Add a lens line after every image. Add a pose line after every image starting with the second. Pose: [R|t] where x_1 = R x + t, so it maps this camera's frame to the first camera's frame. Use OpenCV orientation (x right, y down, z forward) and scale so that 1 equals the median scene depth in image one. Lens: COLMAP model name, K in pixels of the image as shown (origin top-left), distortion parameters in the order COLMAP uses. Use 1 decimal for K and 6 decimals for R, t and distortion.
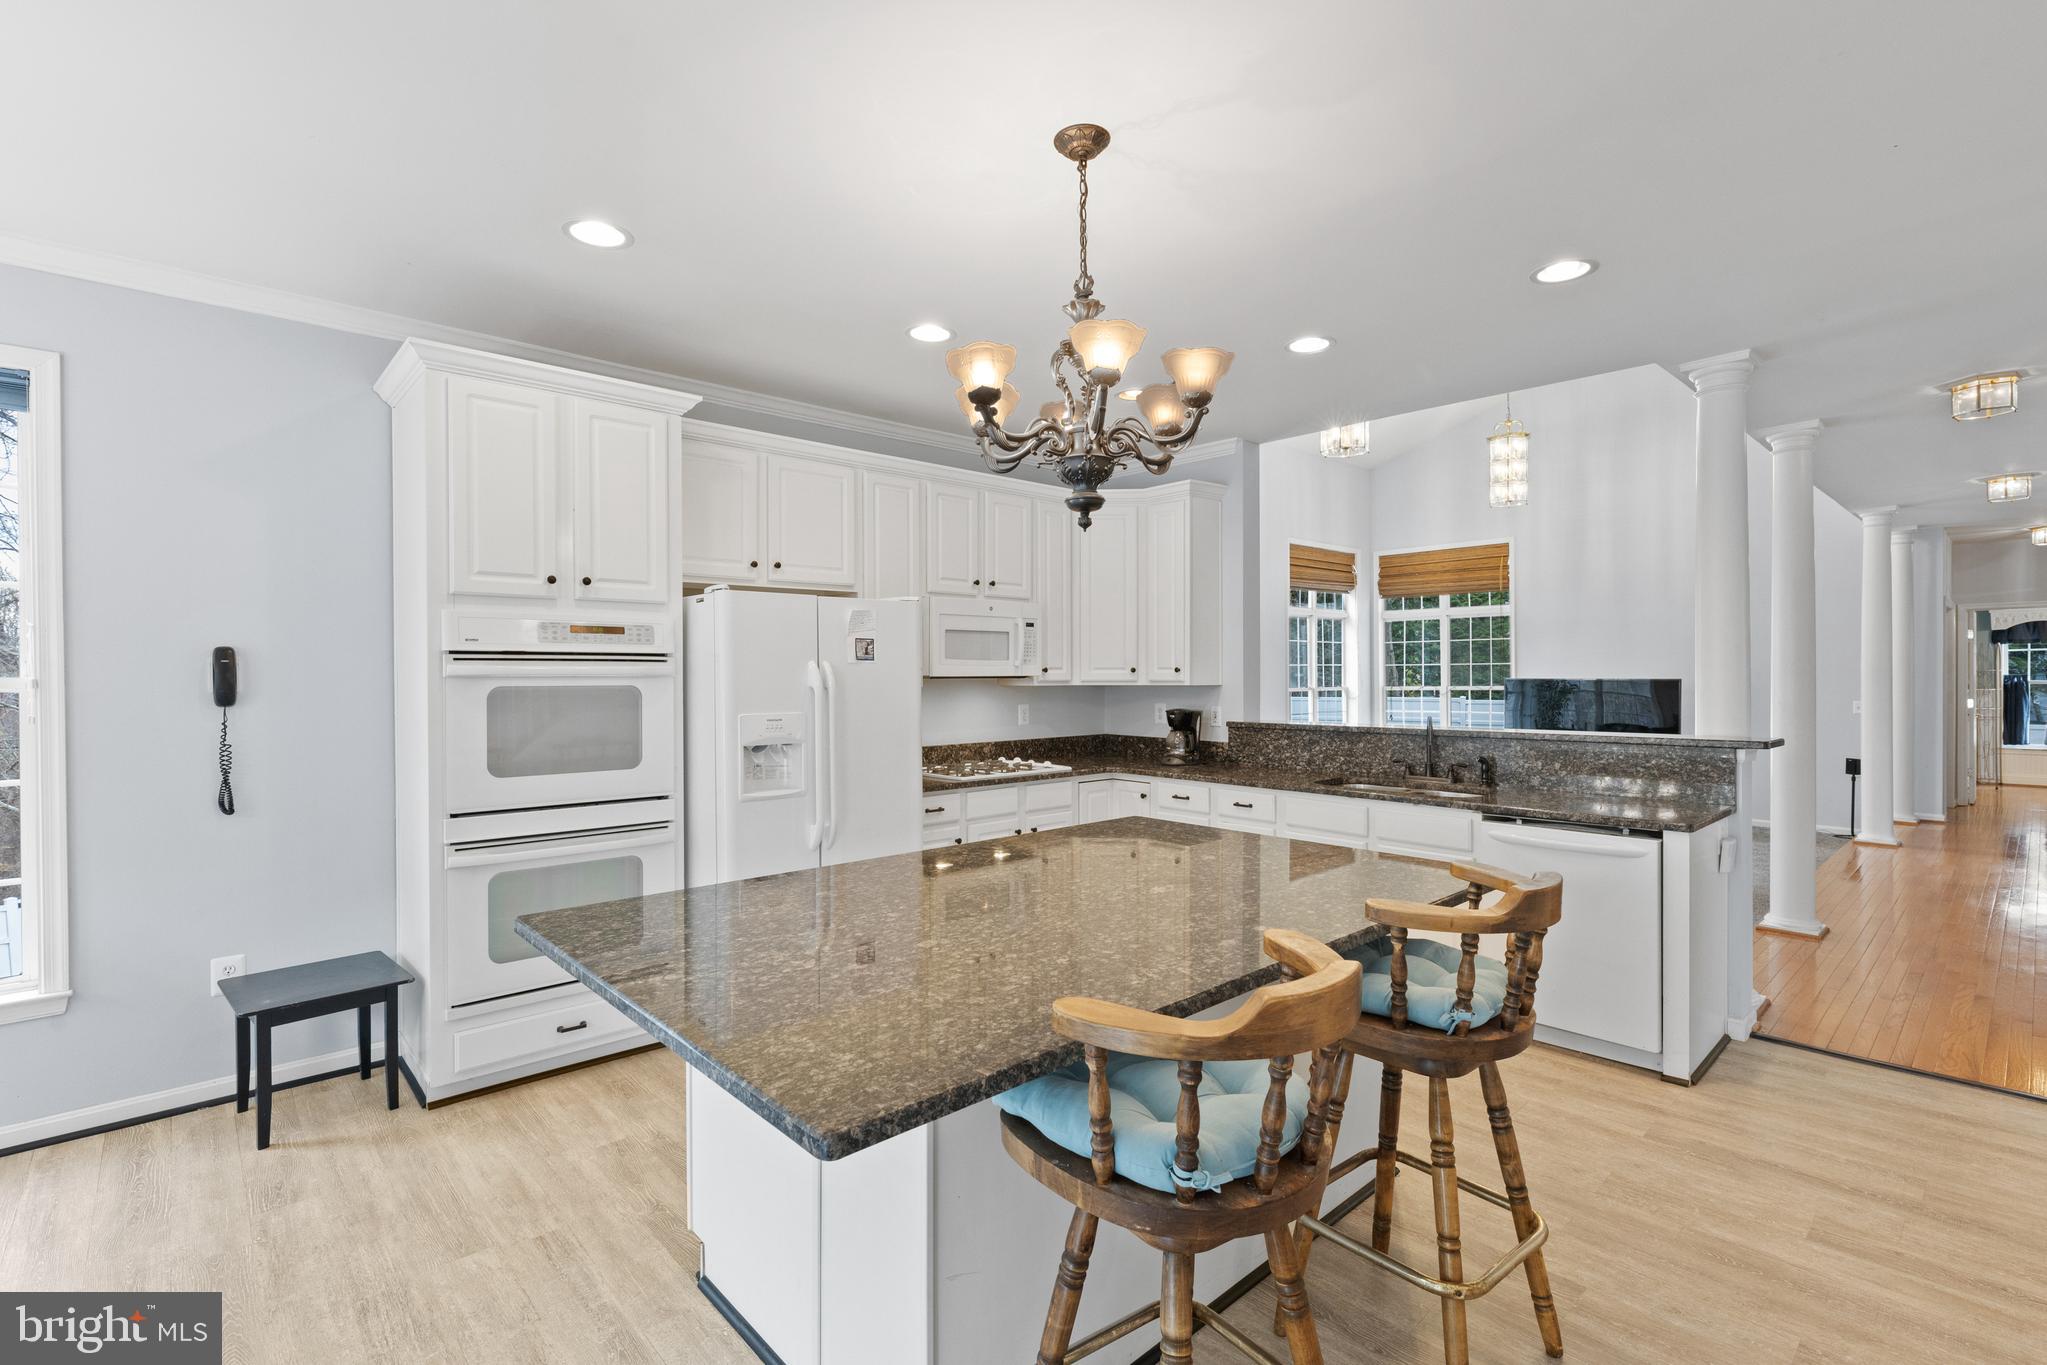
lens RADIAL K [[931.0, 0, 1014.0], [0, 931.0, 681.7], [0, 0, 1]] dist [-0.001189, 0.001513]
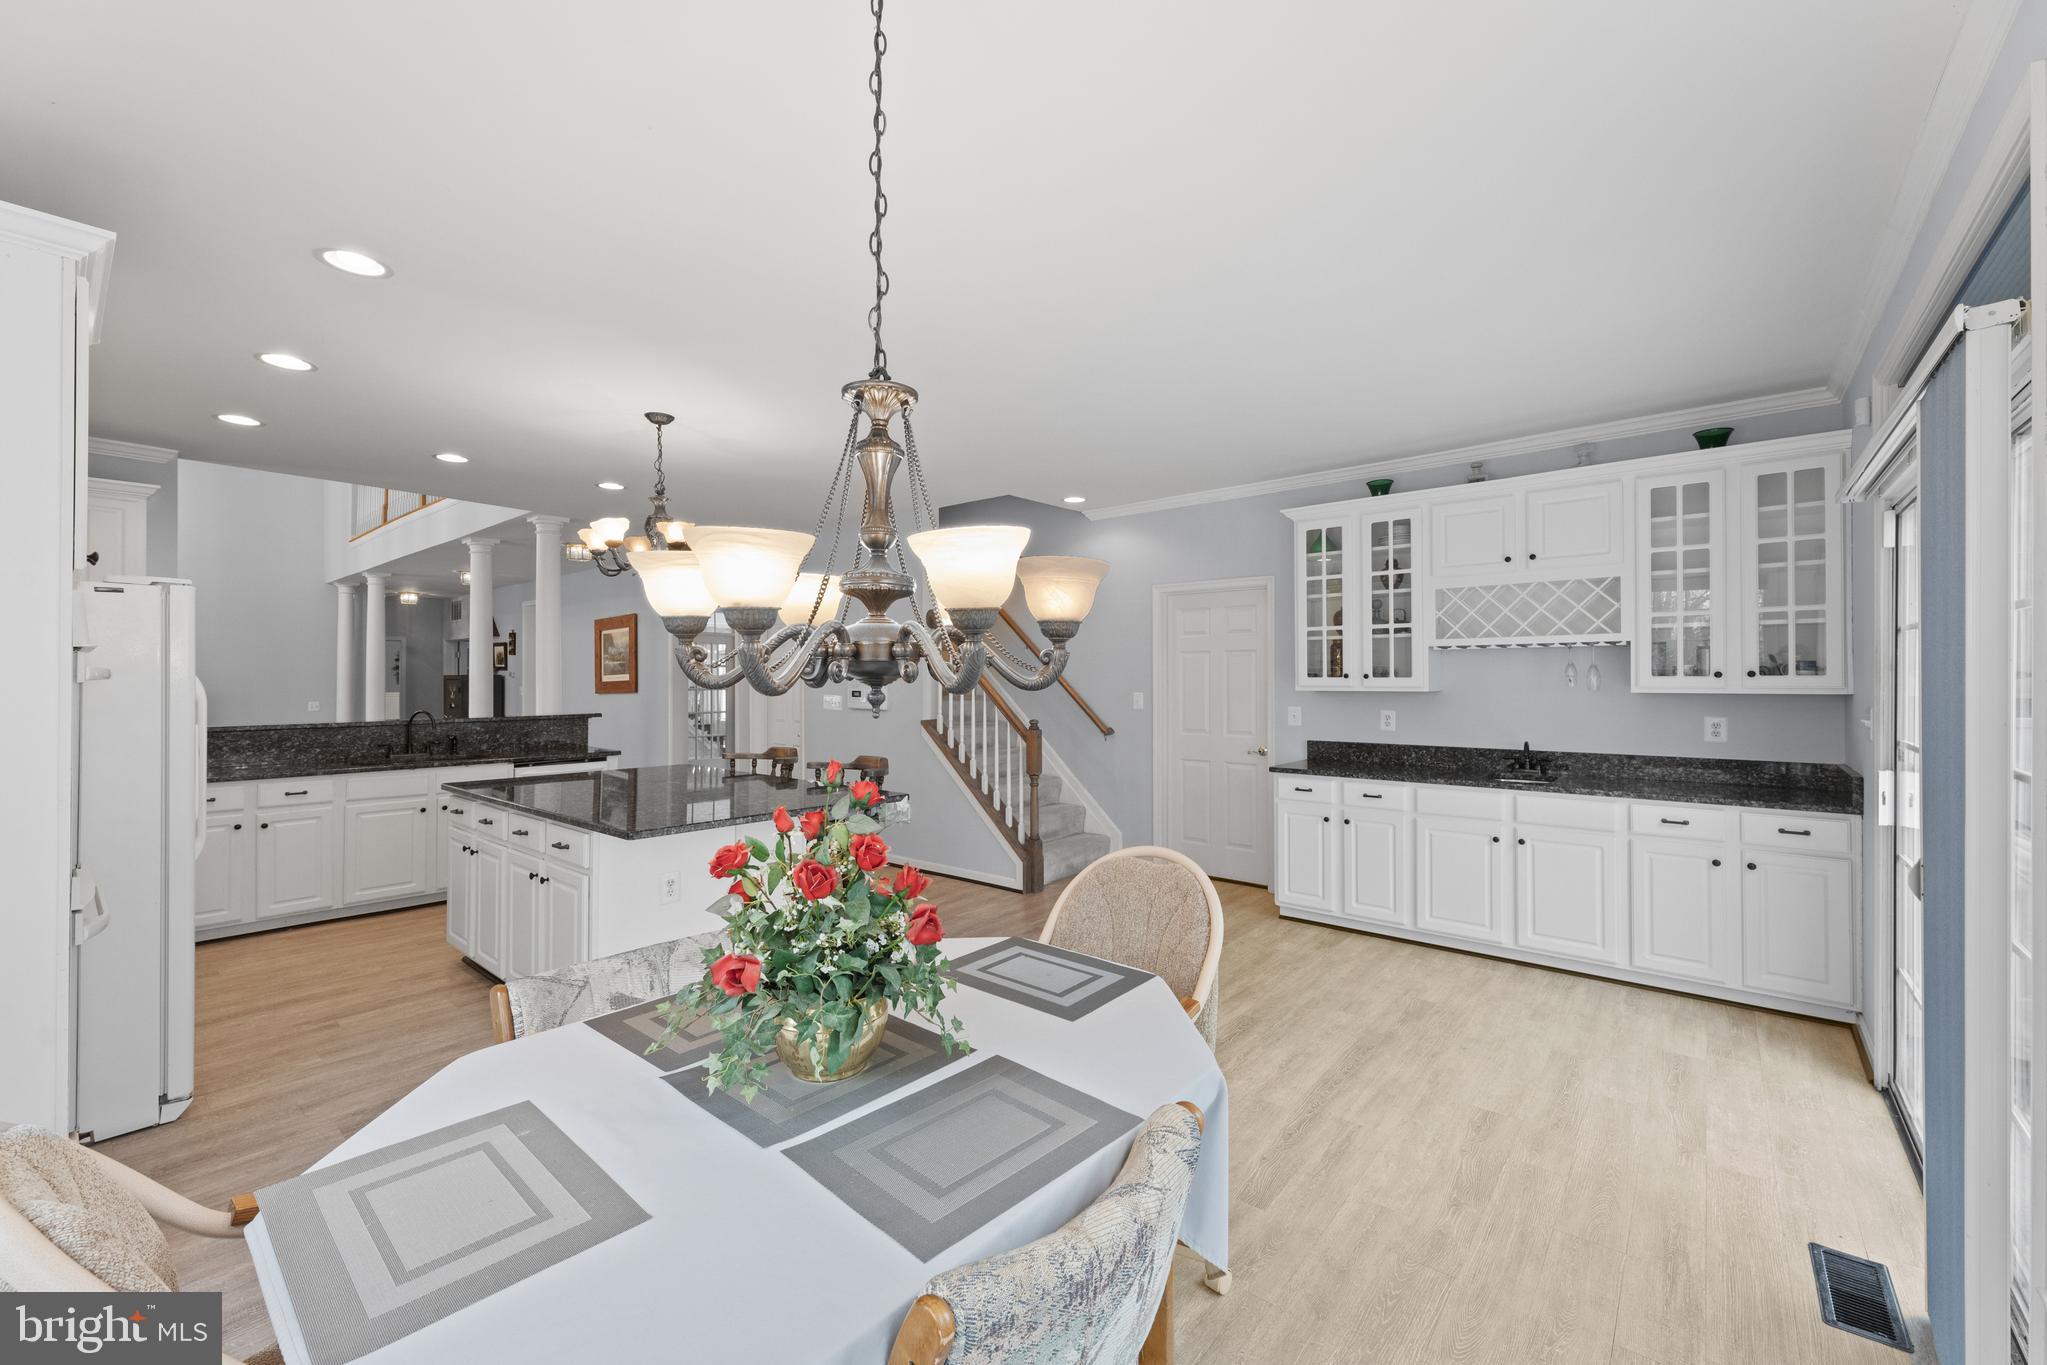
lens RADIAL K [[819.9, 0, 1023.8], [0, 819.9, 668.2], [0, 0, 1]] dist [0.000256, -0.000733]
pose [[-0.134429, 0.016593, 0.990784, -0.920869], [0.009386, 0.999836, -0.015471, 0.000003], [-0.990879, 0.007219, -0.134563, 0.234241]]
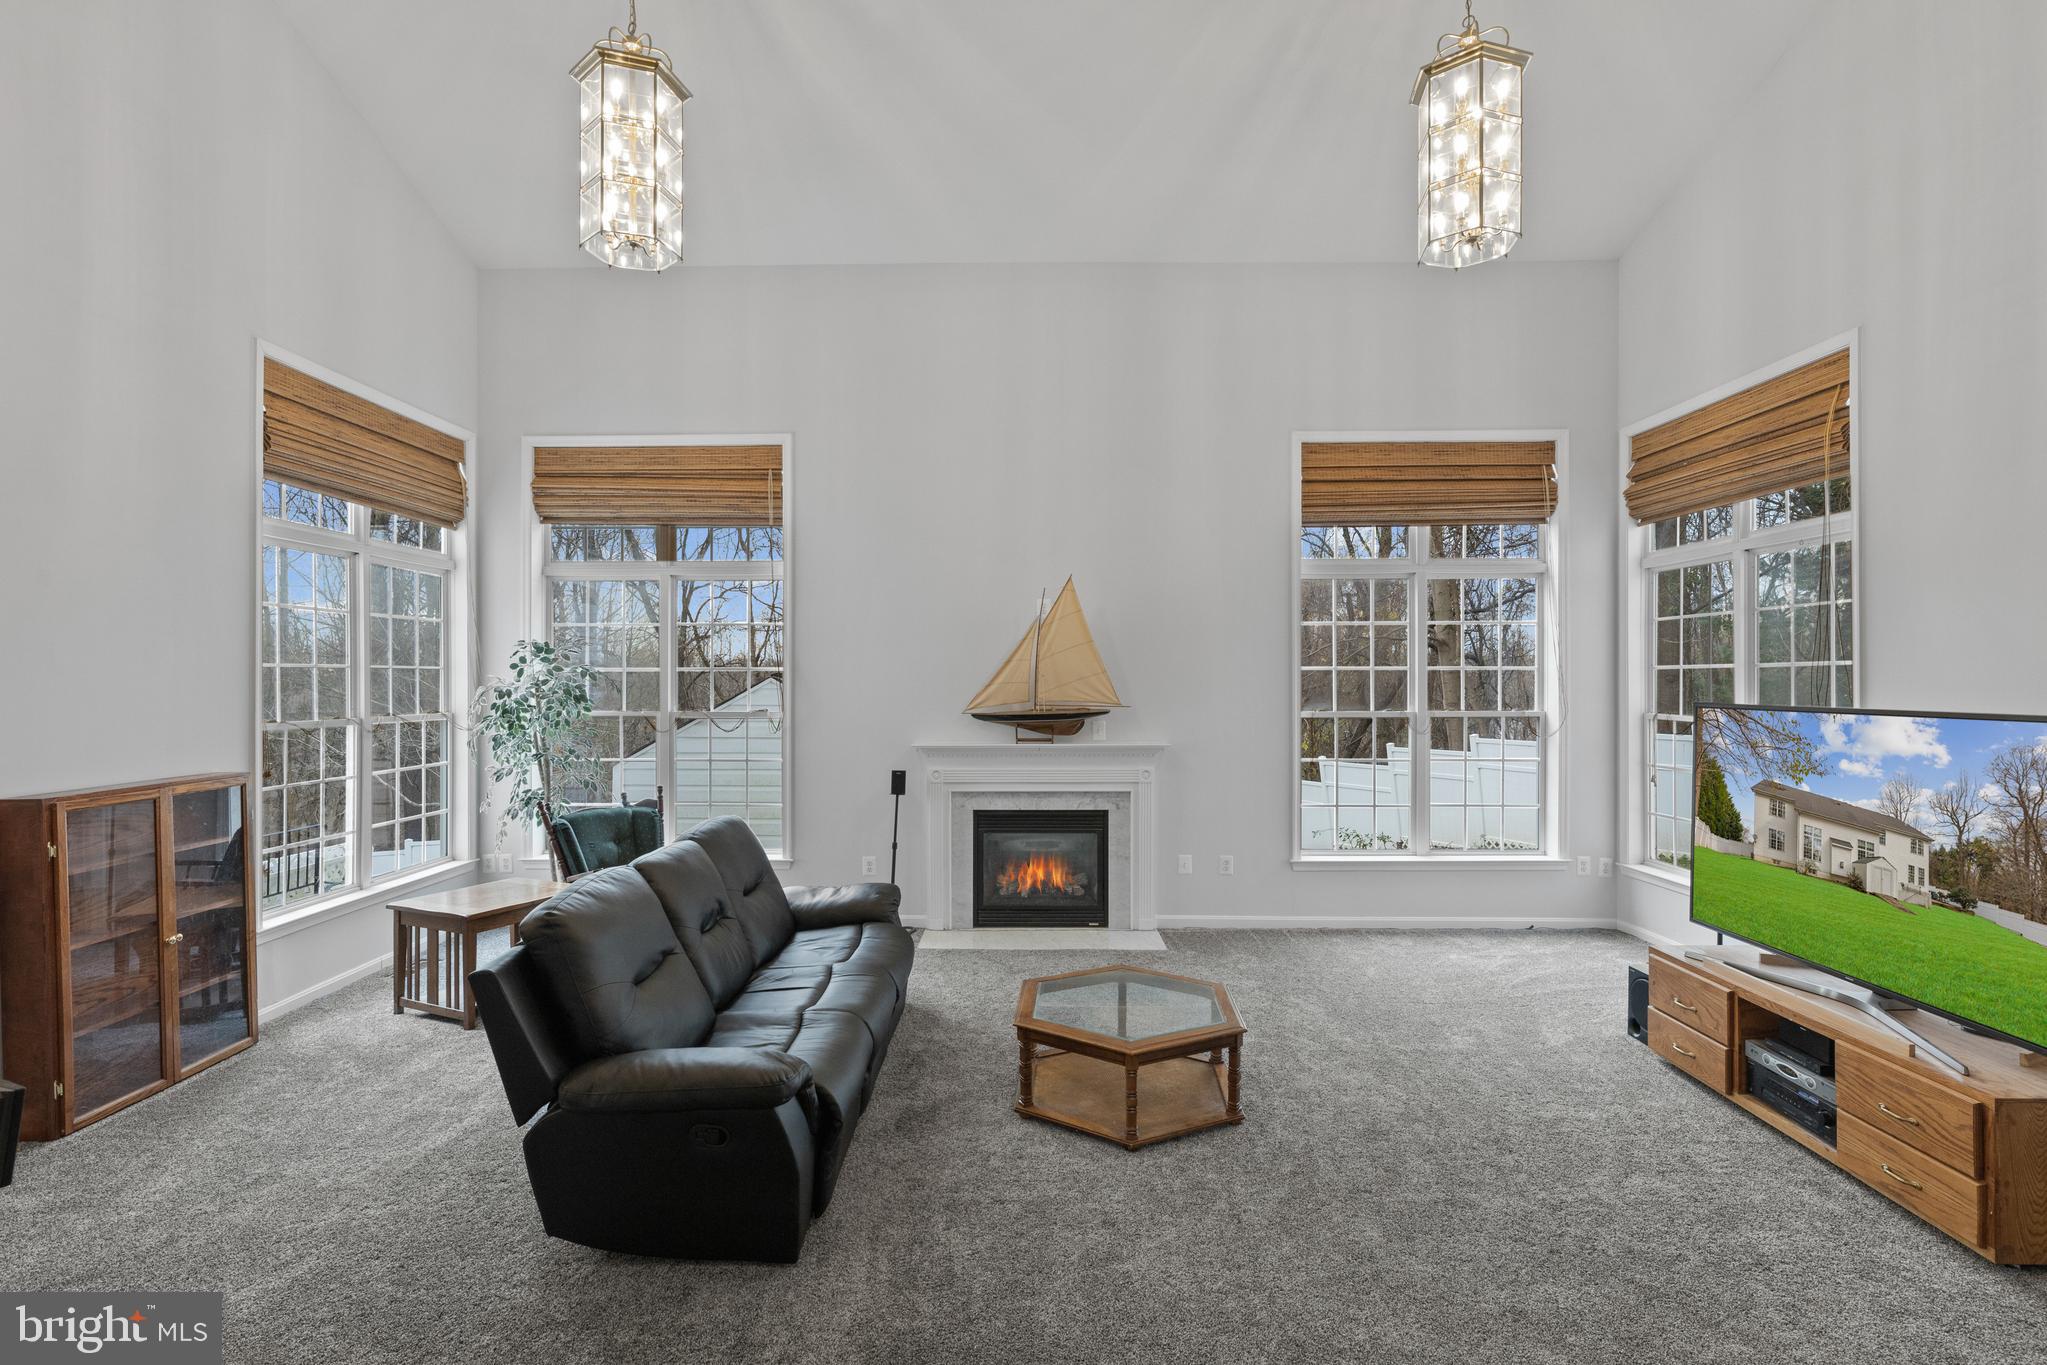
lens RADIAL K [[953.4, 0, 1024.7], [0, 953.4, 680.8], [0, 0, 1]] dist [-0.001722, -0.000533]
pose [[0.735991, 0.006980, -0.676955, 1.410558], [-0.009724, 0.999953, -0.000261, -0.021209], [0.676921, 0.006775, 0.736024, 1.238213]]
